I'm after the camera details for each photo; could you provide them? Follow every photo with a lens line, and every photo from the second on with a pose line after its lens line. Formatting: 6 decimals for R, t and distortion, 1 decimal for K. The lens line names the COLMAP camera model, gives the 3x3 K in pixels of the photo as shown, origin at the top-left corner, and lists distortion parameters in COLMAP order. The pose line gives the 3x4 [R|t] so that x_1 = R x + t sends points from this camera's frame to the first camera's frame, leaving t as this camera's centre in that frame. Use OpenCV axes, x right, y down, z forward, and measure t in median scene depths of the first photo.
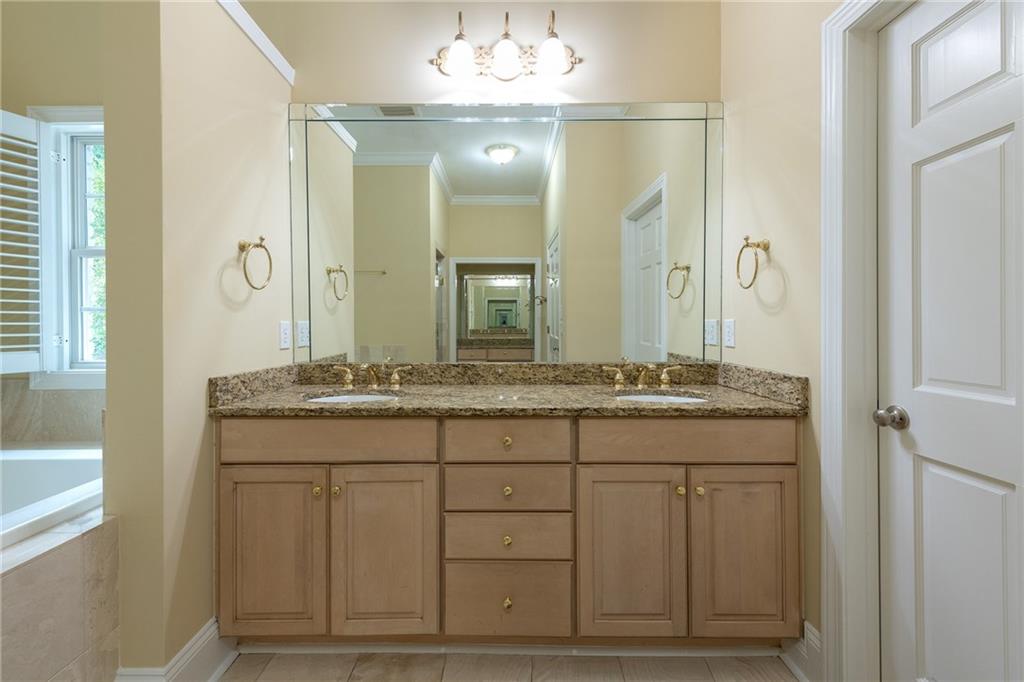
lens RADIAL K [[419.0, 0, 510.7], [0, 419.0, 328.0], [0, 0, 1]] dist [0.009152, -0.000964]
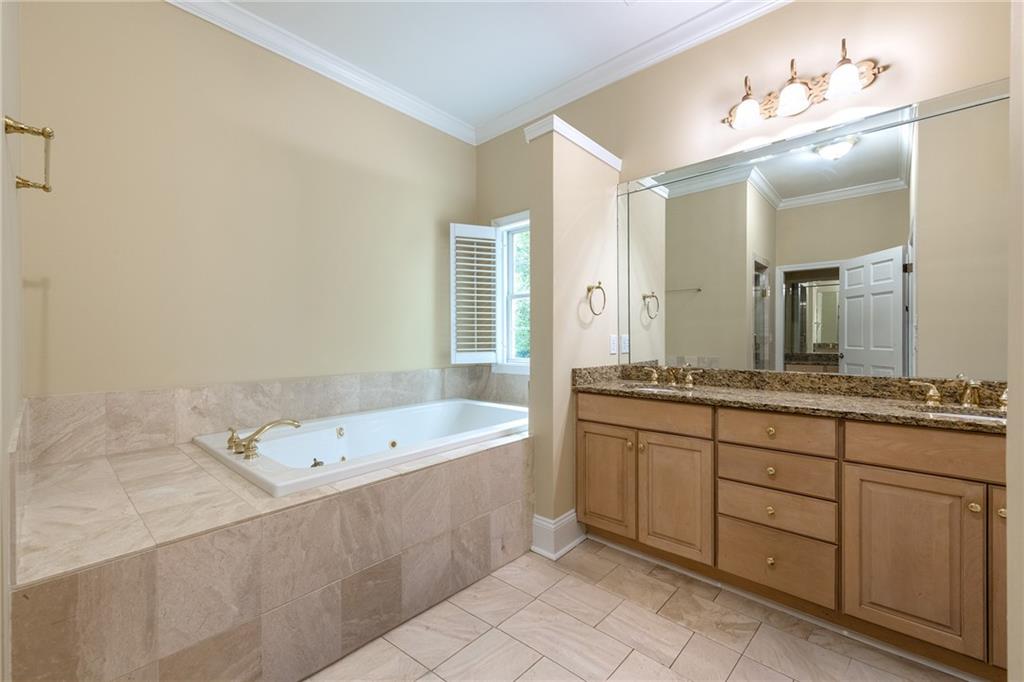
lens RADIAL K [[419.0, 0, 515.2], [0, 419.0, 341.9], [0, 0, 1]] dist [0.009152, -0.000964]
pose [[0.737985, 0.006033, -0.674790, 0.252081], [-0.004106, 0.999982, 0.004450, 0.002933], [0.674805, -0.000514, 0.737996, -0.400038]]
